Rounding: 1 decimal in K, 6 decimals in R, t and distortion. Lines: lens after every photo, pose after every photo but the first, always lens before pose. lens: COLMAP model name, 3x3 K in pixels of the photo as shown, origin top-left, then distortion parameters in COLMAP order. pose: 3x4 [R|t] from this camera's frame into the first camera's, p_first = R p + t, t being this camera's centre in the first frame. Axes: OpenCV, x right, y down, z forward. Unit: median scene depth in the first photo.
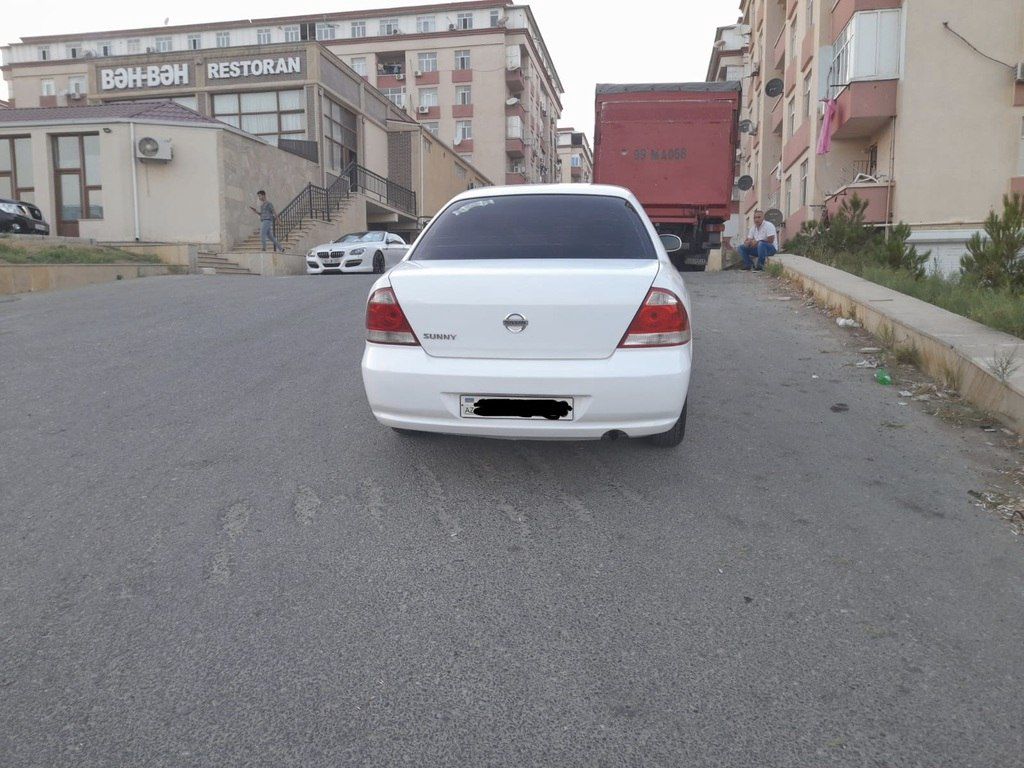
lens RADIAL K [[749.6, 0, 517.4], [0, 749.6, 381.9], [0, 0, 1]] dist [0.061200, -0.061566]
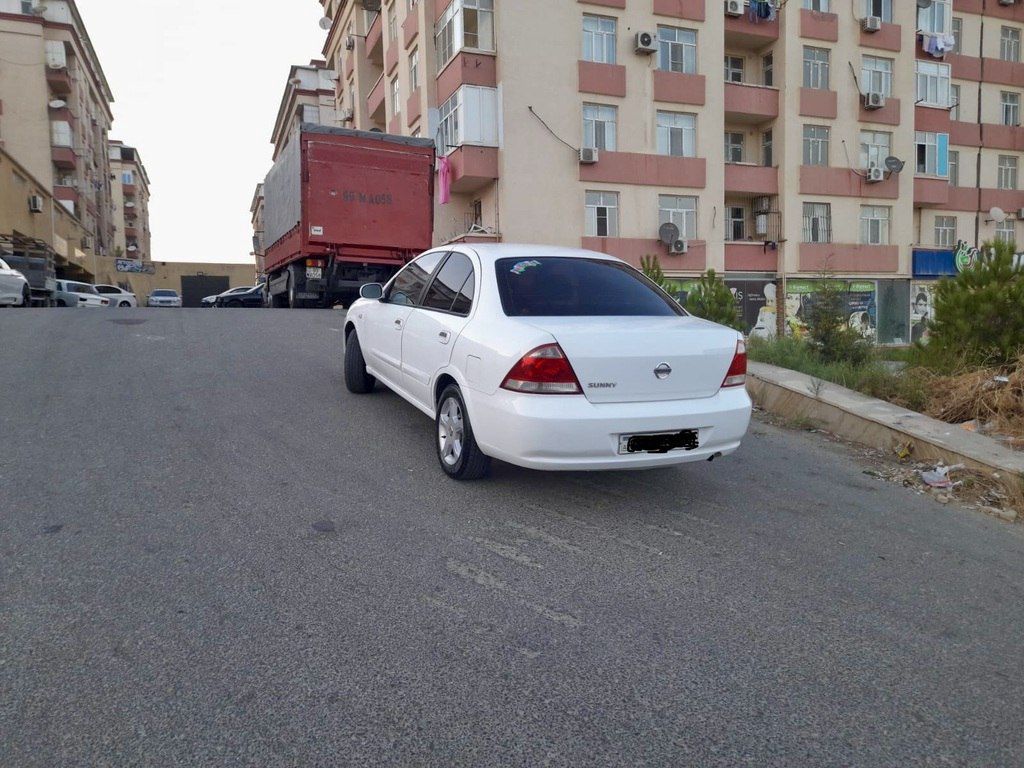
lens RADIAL K [[749.6, 0, 517.4], [0, 749.6, 381.9], [0, 0, 1]] dist [0.061200, -0.061566]
pose [[0.840906, -0.043599, 0.539422, -0.118414], [0.065452, 0.997626, -0.021400, -0.007061], [-0.537209, 0.053301, 0.841763, 0.015171]]
